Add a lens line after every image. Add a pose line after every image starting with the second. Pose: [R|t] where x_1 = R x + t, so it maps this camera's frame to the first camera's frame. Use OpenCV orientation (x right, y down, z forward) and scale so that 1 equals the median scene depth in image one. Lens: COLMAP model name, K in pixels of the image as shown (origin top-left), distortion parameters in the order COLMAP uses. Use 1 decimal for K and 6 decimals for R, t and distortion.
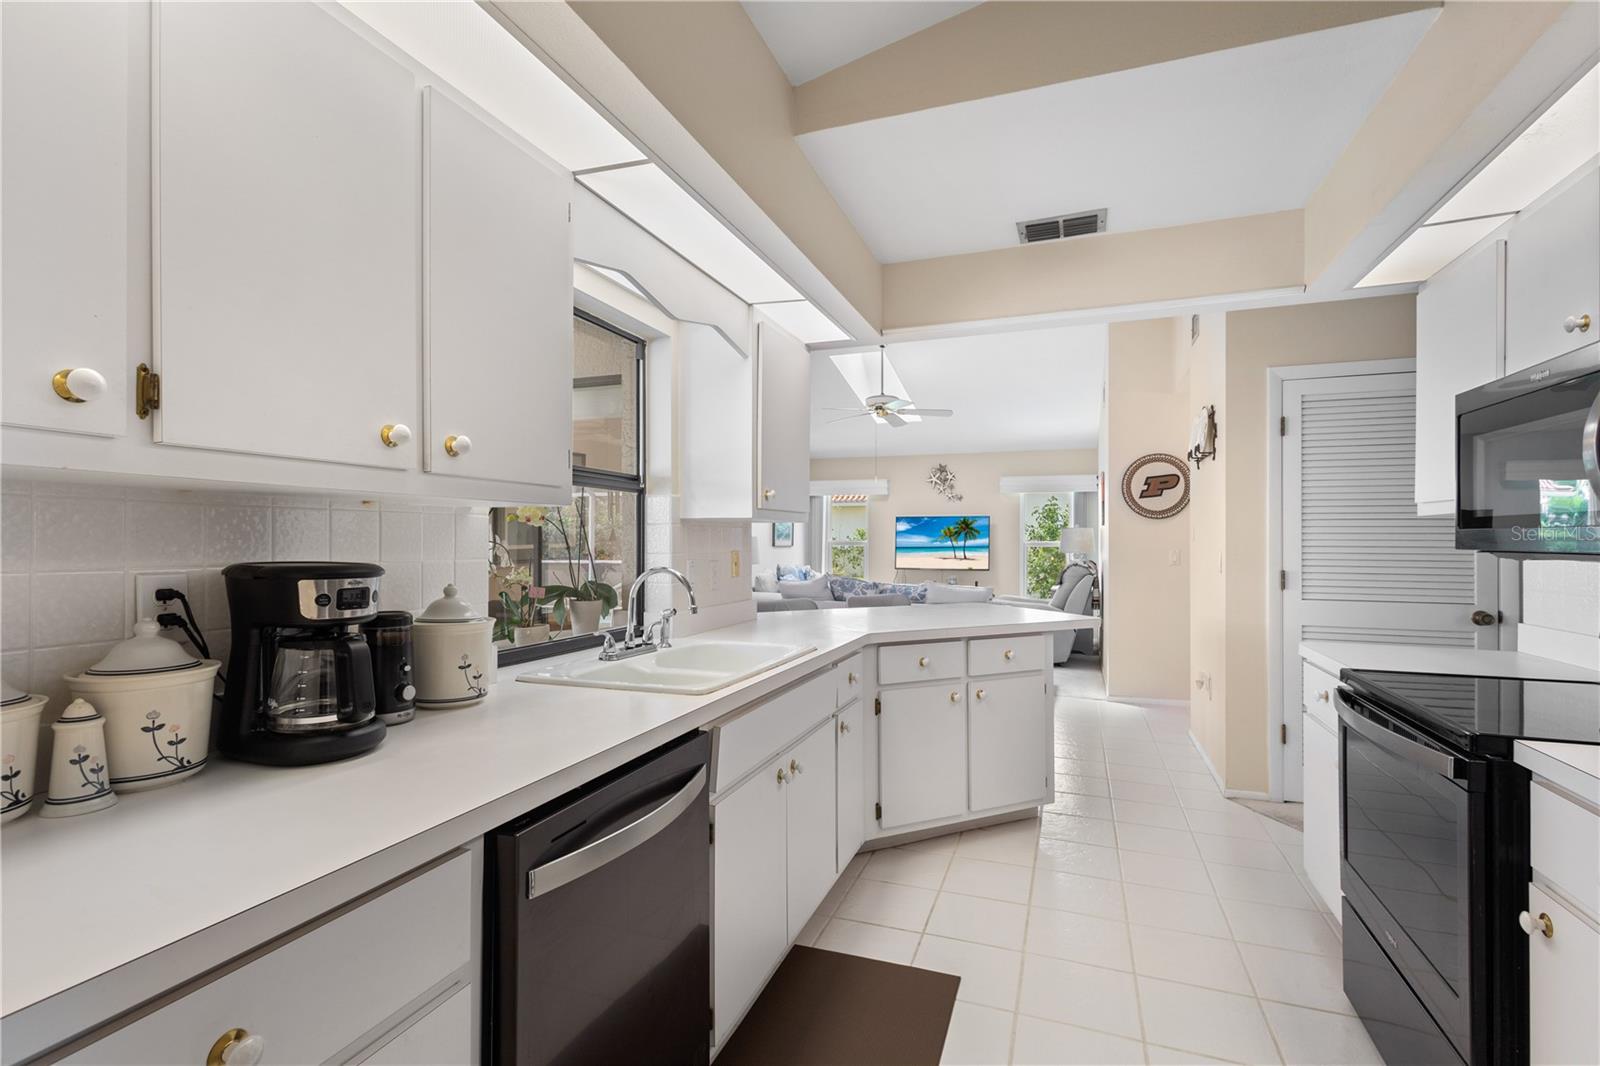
lens RADIAL K [[735.7, 0, 800.0], [0, 735.7, 533.0], [0, 0, 1]] dist [0.005338, -0.000023]
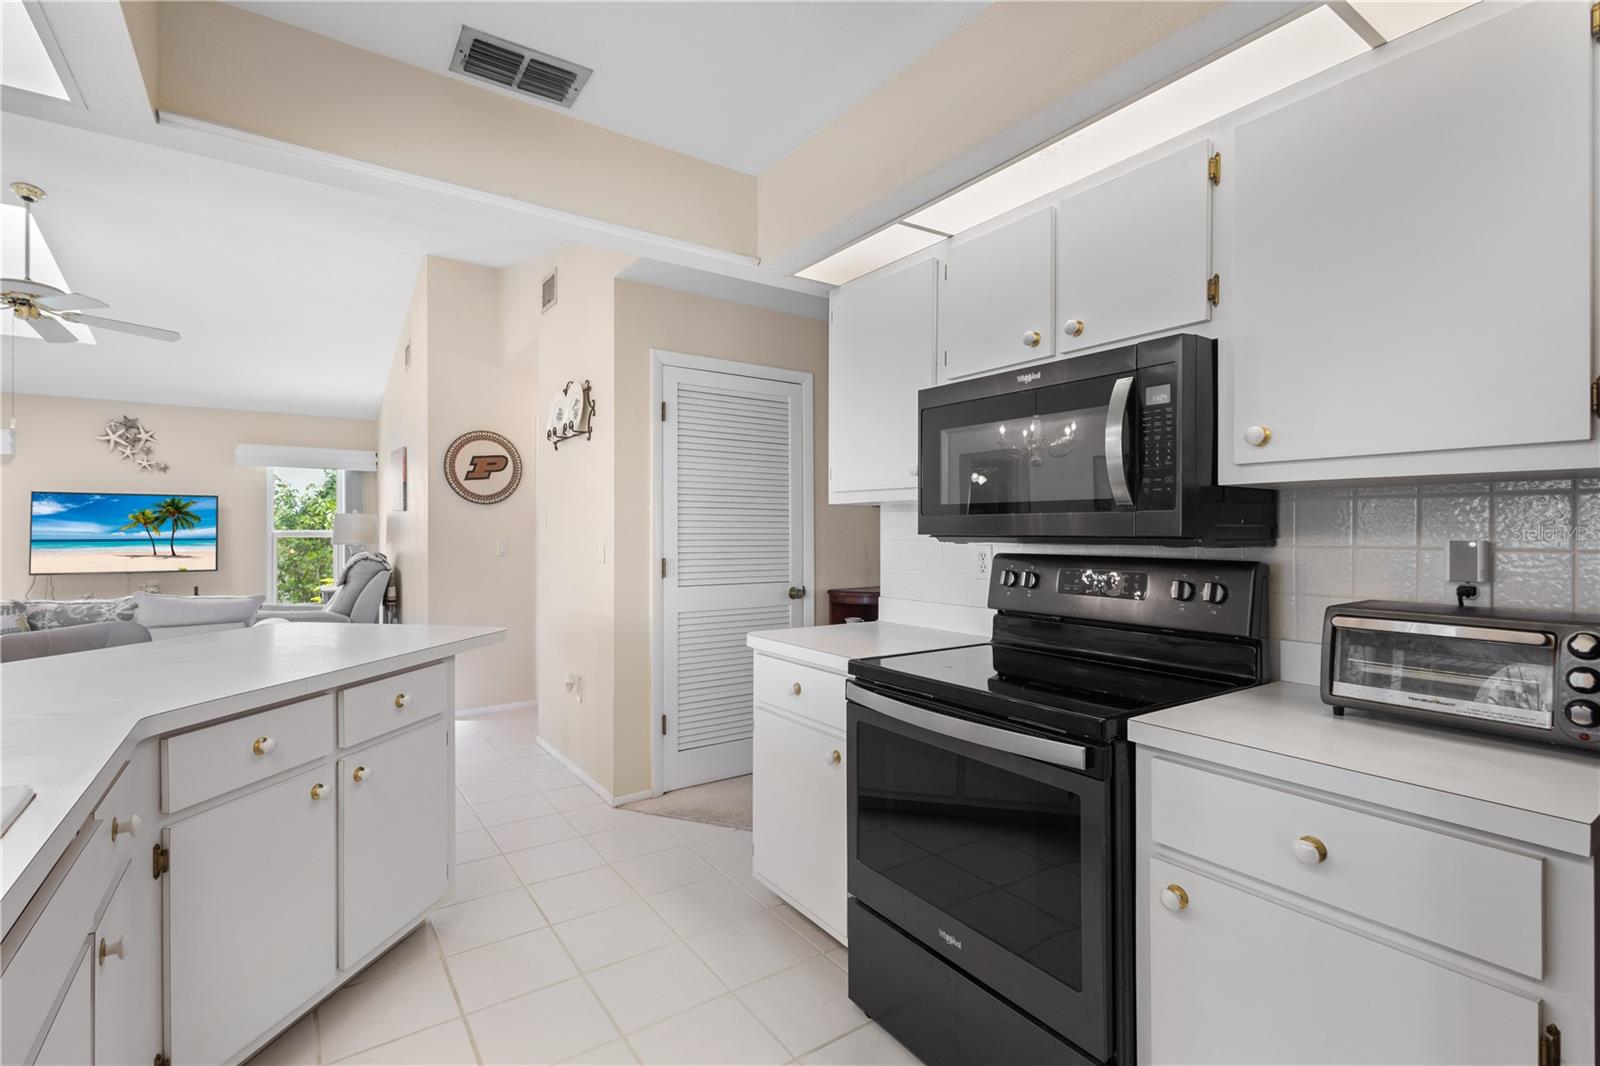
lens RADIAL K [[738.6, 0, 800.3], [0, 738.6, 530.2], [0, 0, 1]] dist [0.009816, -0.001149]
pose [[0.567188, -0.001672, 0.823587, -0.032294], [-0.006439, 0.999958, 0.006464, 0.003455], [-0.823563, -0.008969, 0.567153, 0.183865]]
